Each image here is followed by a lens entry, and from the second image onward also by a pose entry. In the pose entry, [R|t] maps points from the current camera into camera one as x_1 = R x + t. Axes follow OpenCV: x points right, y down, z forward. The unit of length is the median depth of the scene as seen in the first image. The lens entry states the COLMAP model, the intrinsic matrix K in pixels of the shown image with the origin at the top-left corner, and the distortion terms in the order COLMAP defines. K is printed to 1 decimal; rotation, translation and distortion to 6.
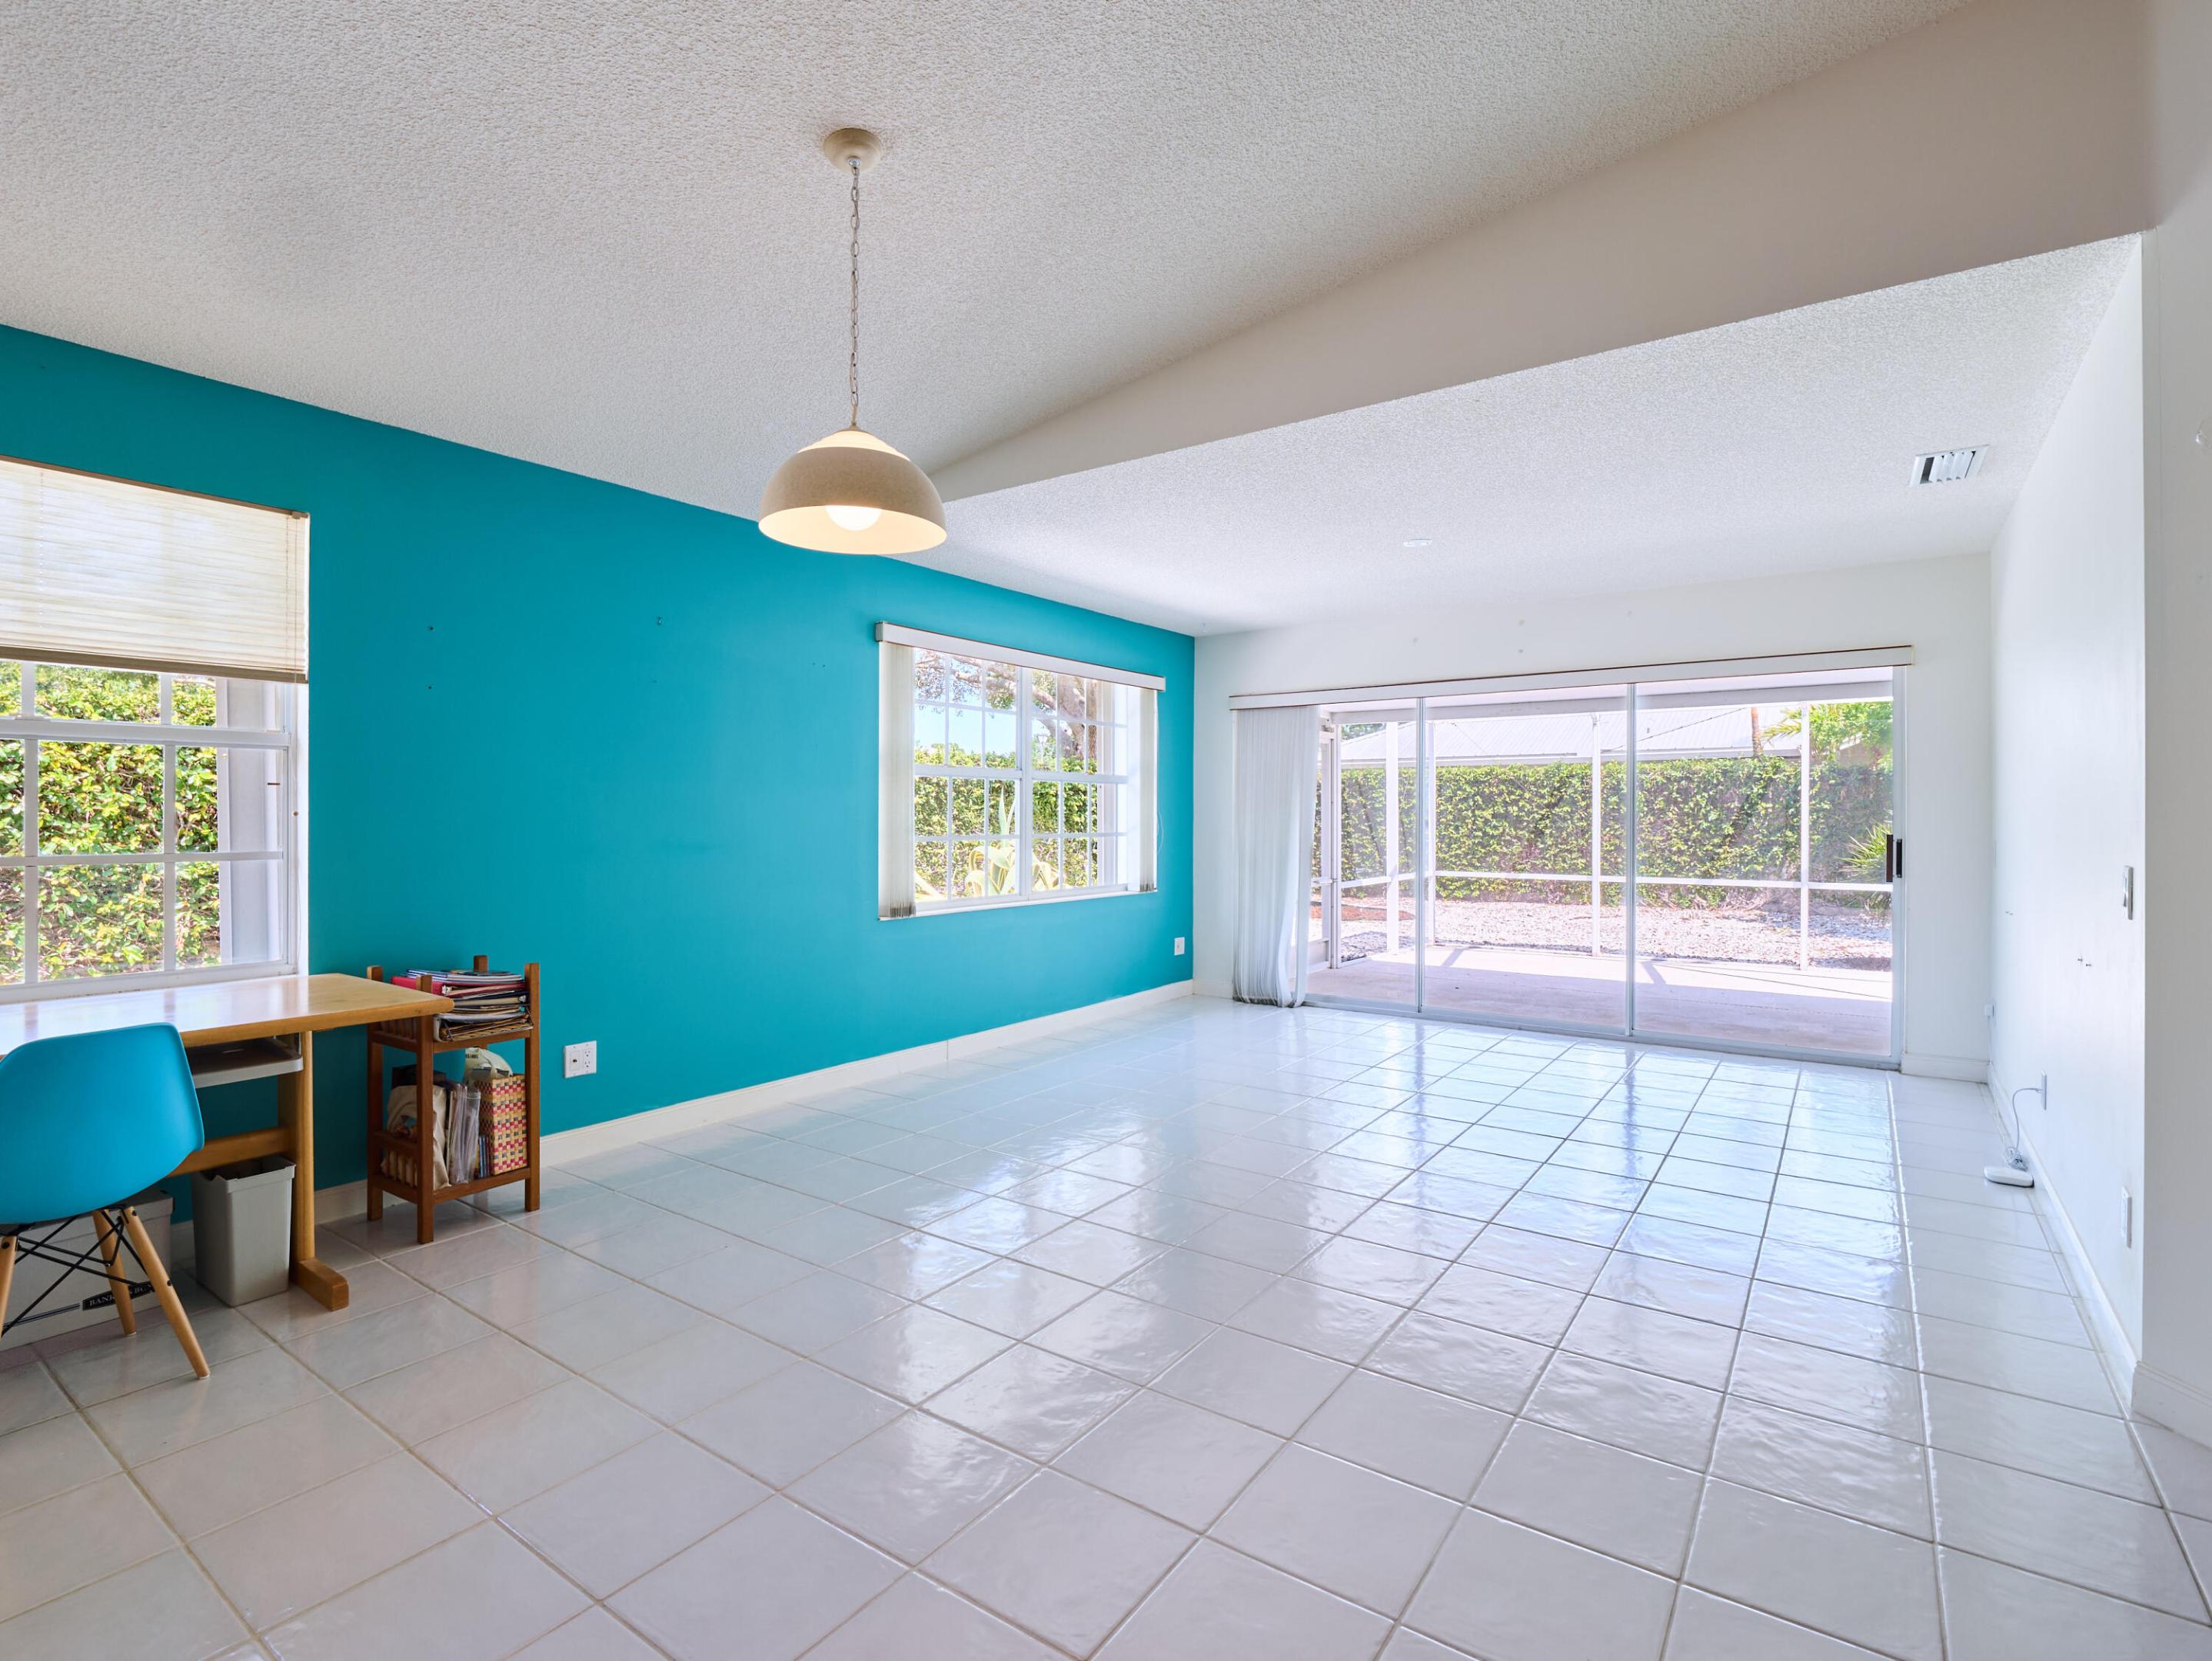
lens RADIAL K [[1073.2, 0, 1104.7], [0, 1073.2, 813.3], [0, 0, 1]] dist [-0.010465, -0.001212]
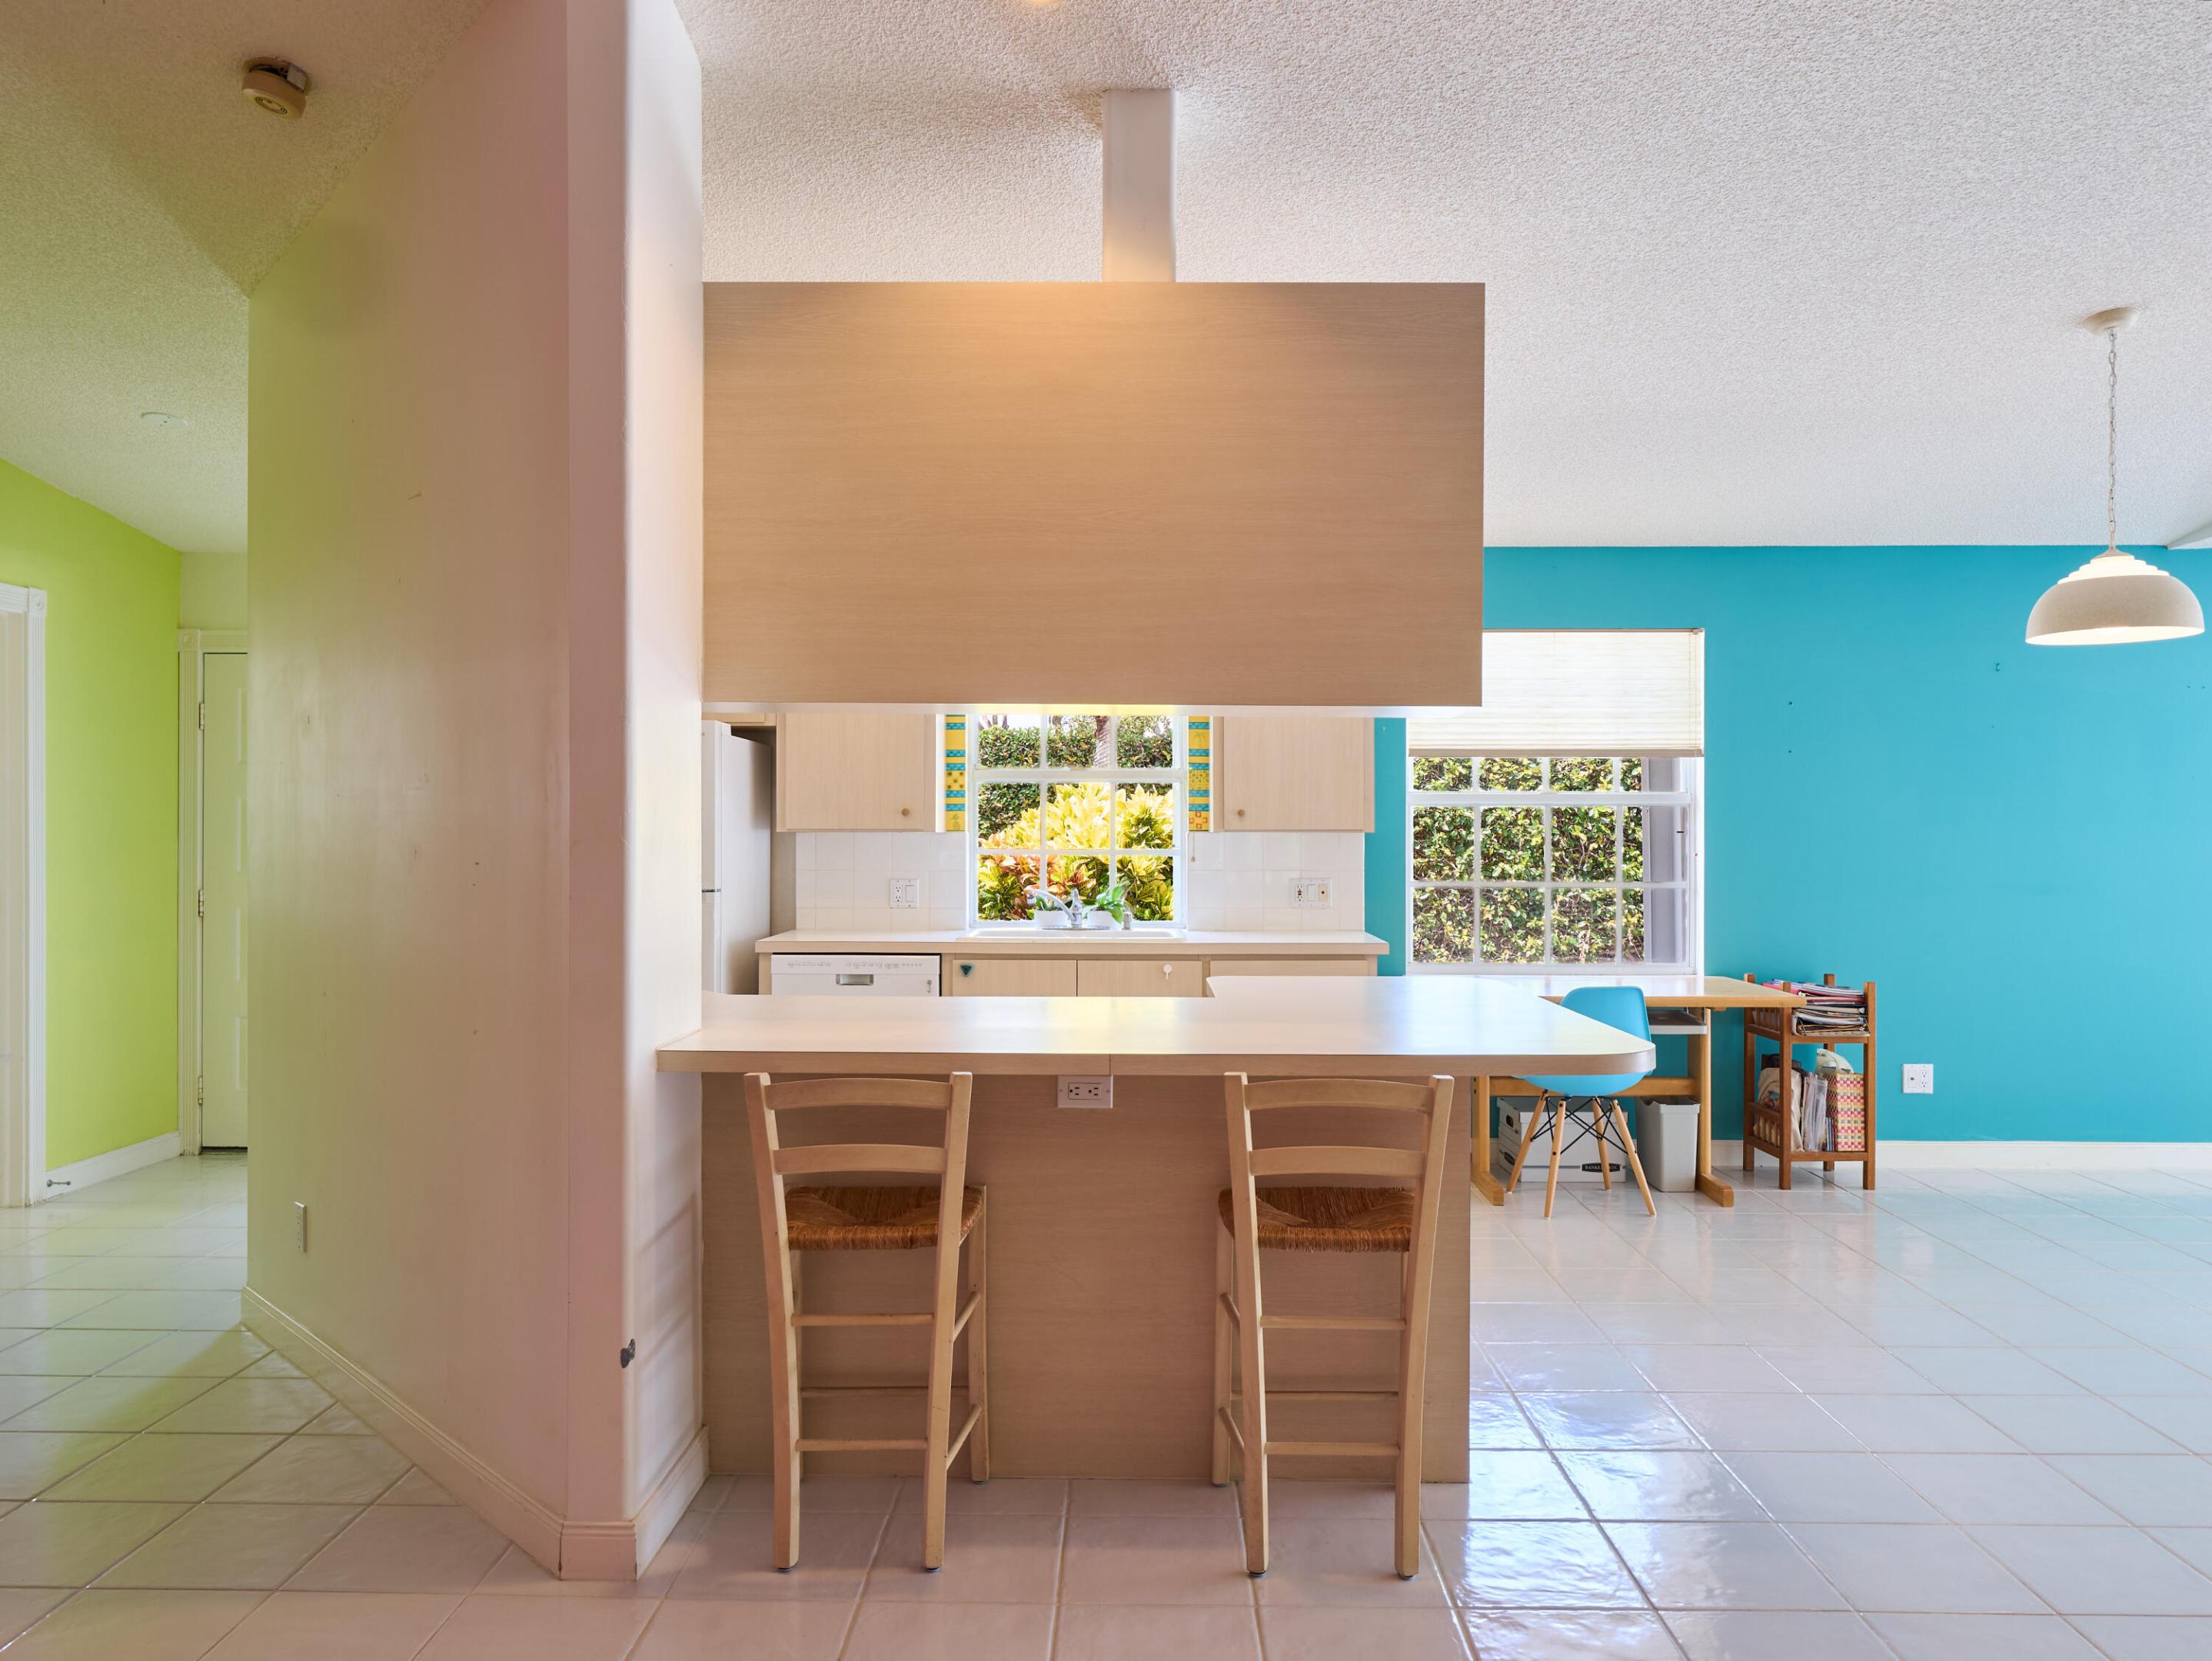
lens RADIAL K [[1554.5, 0, 1106.0], [0, 1554.5, 825.6], [0, 0, 1]] dist [0.007777, -0.001663]
pose [[0.558605, -0.001066, -0.829433, 0.436371], [-0.000400, 0.999999, -0.001554, -0.030909], [0.829434, 0.001200, 0.558604, -0.686917]]
